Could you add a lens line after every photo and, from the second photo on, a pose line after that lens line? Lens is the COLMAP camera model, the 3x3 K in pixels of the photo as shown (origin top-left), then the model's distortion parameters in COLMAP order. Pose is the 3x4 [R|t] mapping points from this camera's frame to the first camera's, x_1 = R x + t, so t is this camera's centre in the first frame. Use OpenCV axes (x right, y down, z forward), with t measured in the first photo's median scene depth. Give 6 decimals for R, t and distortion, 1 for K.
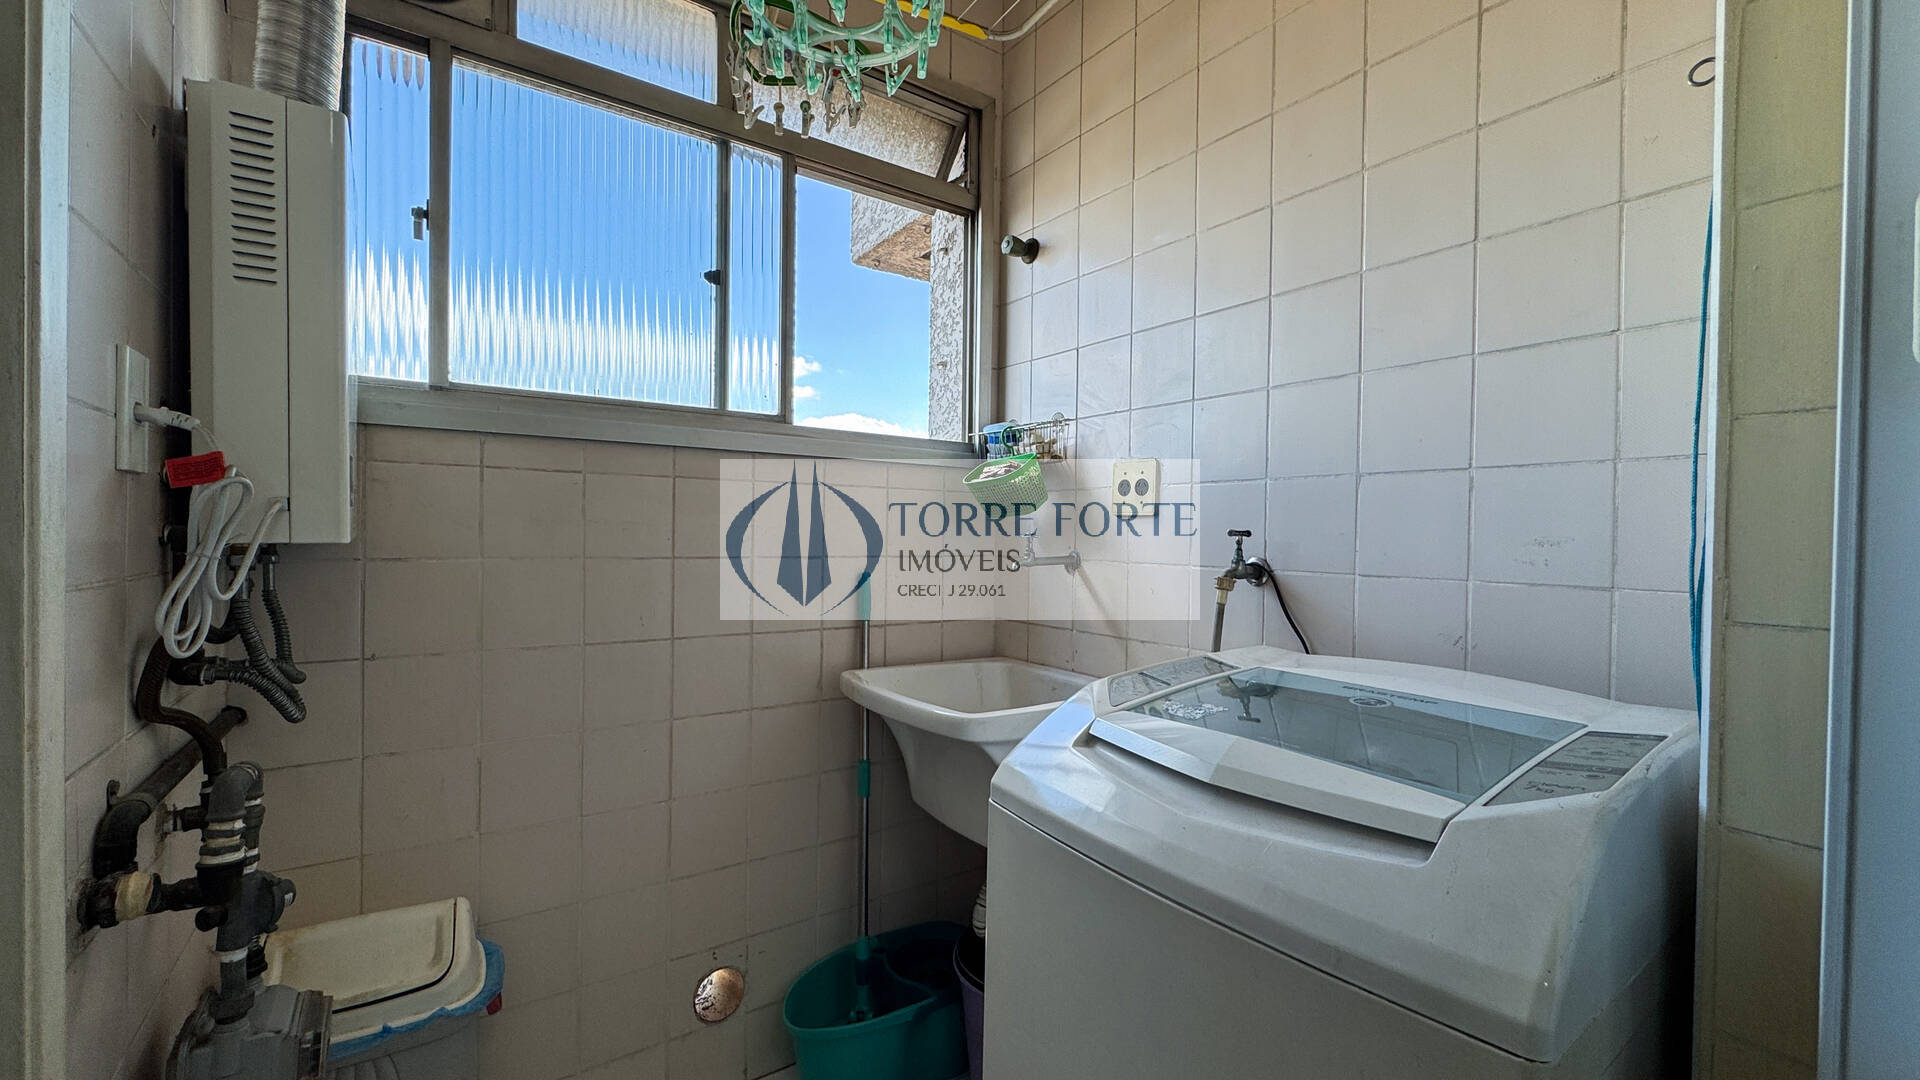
lens RADIAL K [[772.5, 0, 962.1], [0, 772.5, 536.4], [0, 0, 1]] dist [0.000106, 0.000055]
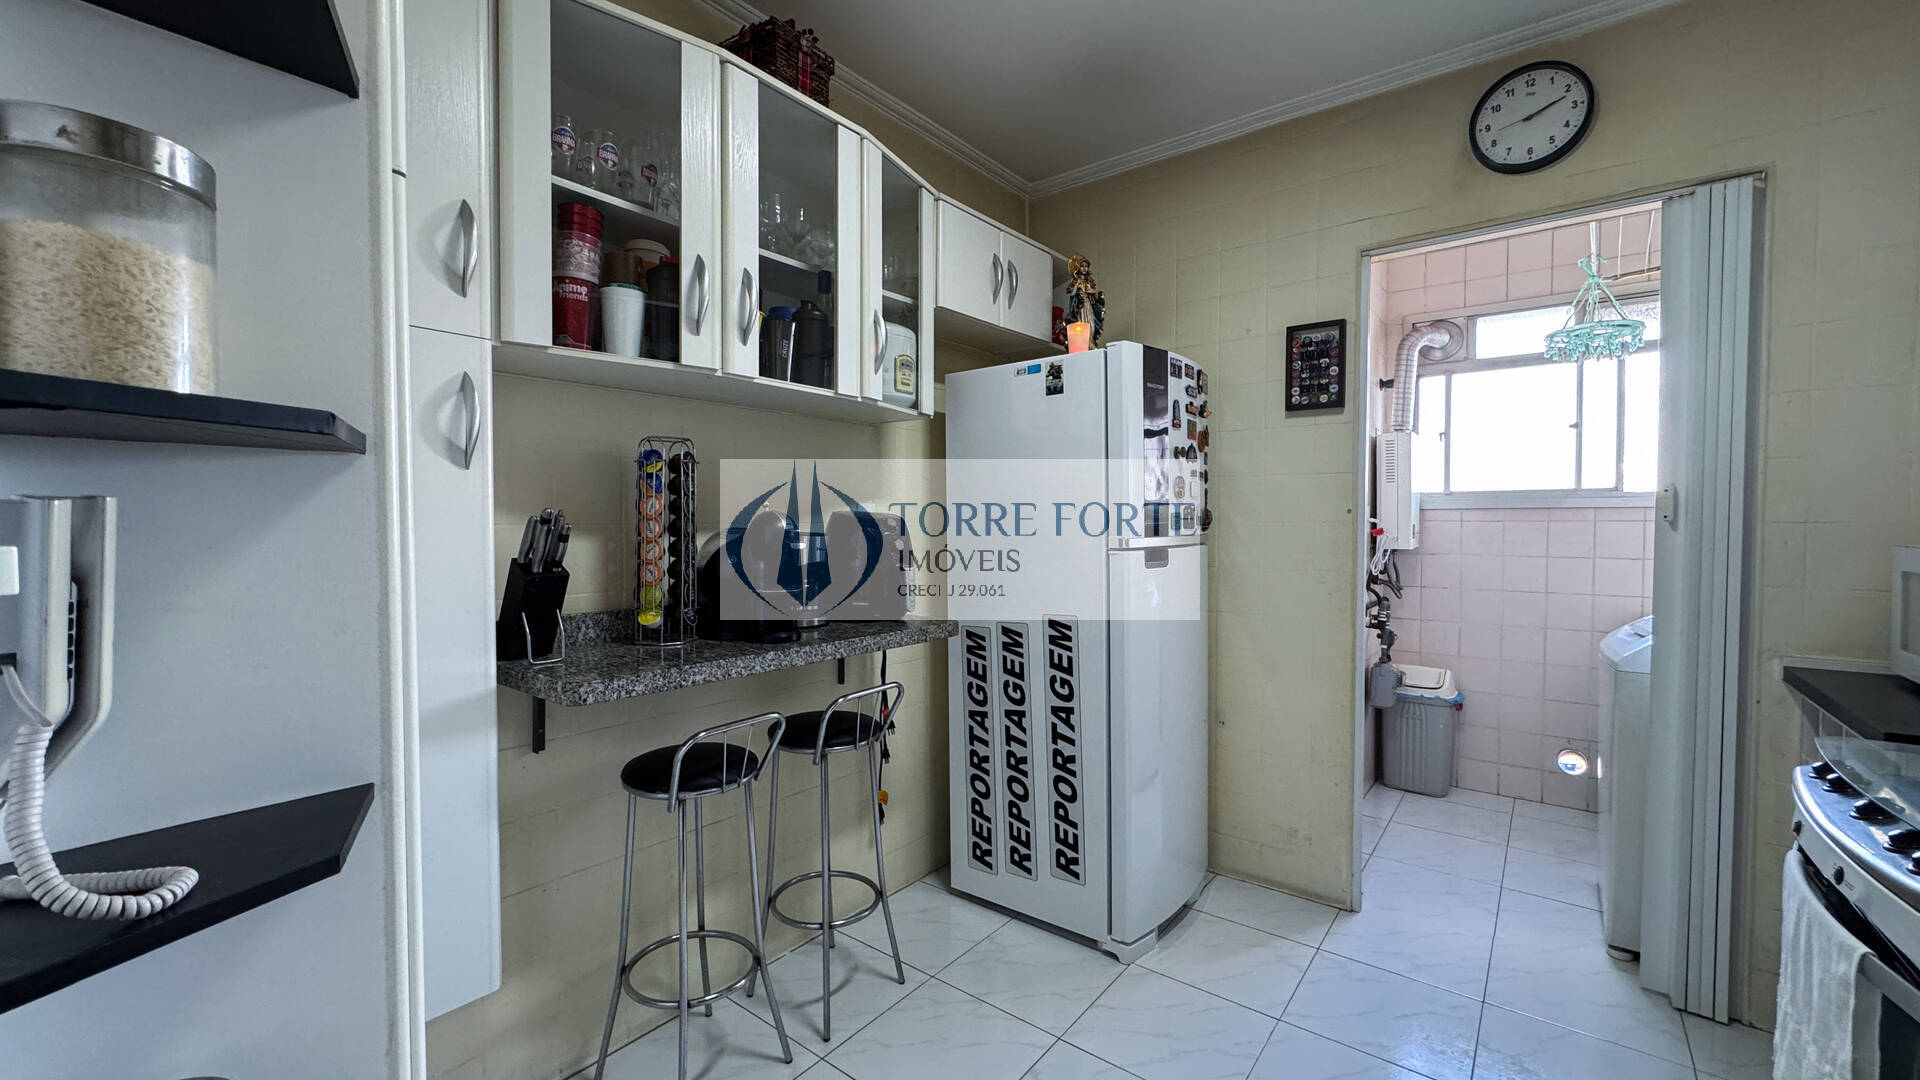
lens RADIAL K [[761.1, 0, 961.0], [0, 761.1, 541.2], [0, 0, 1]] dist [-0.003791, 0.000196]
pose [[0.292493, 0.012287, -0.956189, 1.177372], [-0.000363, 0.999919, 0.012738, -0.044175], [0.956268, -0.003379, 0.292474, -1.217475]]
